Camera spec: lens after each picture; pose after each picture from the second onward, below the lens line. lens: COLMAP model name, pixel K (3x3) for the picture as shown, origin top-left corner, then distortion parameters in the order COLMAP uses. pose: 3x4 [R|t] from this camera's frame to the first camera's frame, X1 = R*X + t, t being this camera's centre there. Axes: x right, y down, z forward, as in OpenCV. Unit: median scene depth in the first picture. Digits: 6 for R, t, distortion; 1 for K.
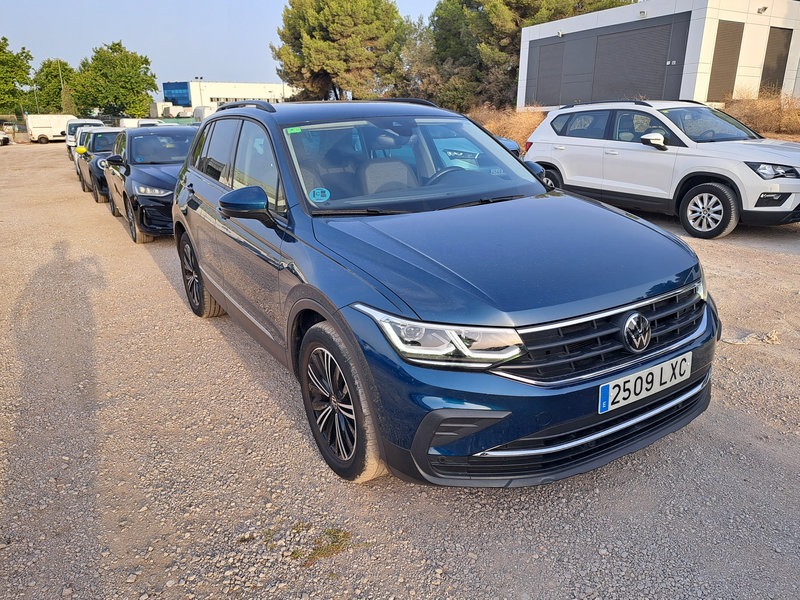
lens RADIAL K [[561.1, 0, 400.0], [0, 561.1, 300.0], [0, 0, 1]] dist [0.058811, -0.029074]
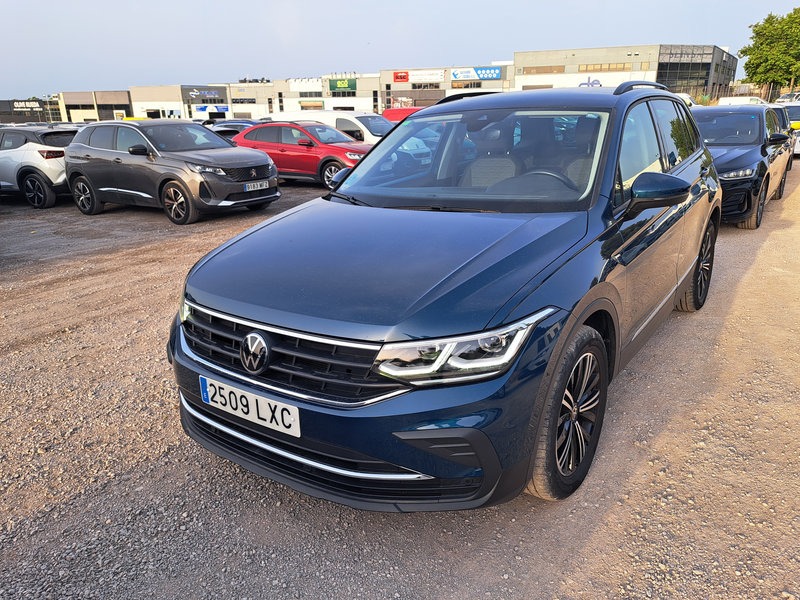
lens RADIAL K [[561.1, 0, 400.0], [0, 561.1, 300.0], [0, 0, 1]] dist [0.058811, -0.029074]
pose [[0.411077, 0.299612, -0.860958, 1.281045], [-0.252628, 0.944897, 0.208201, -0.282625], [0.875897, 0.131916, 0.464116, 0.737797]]
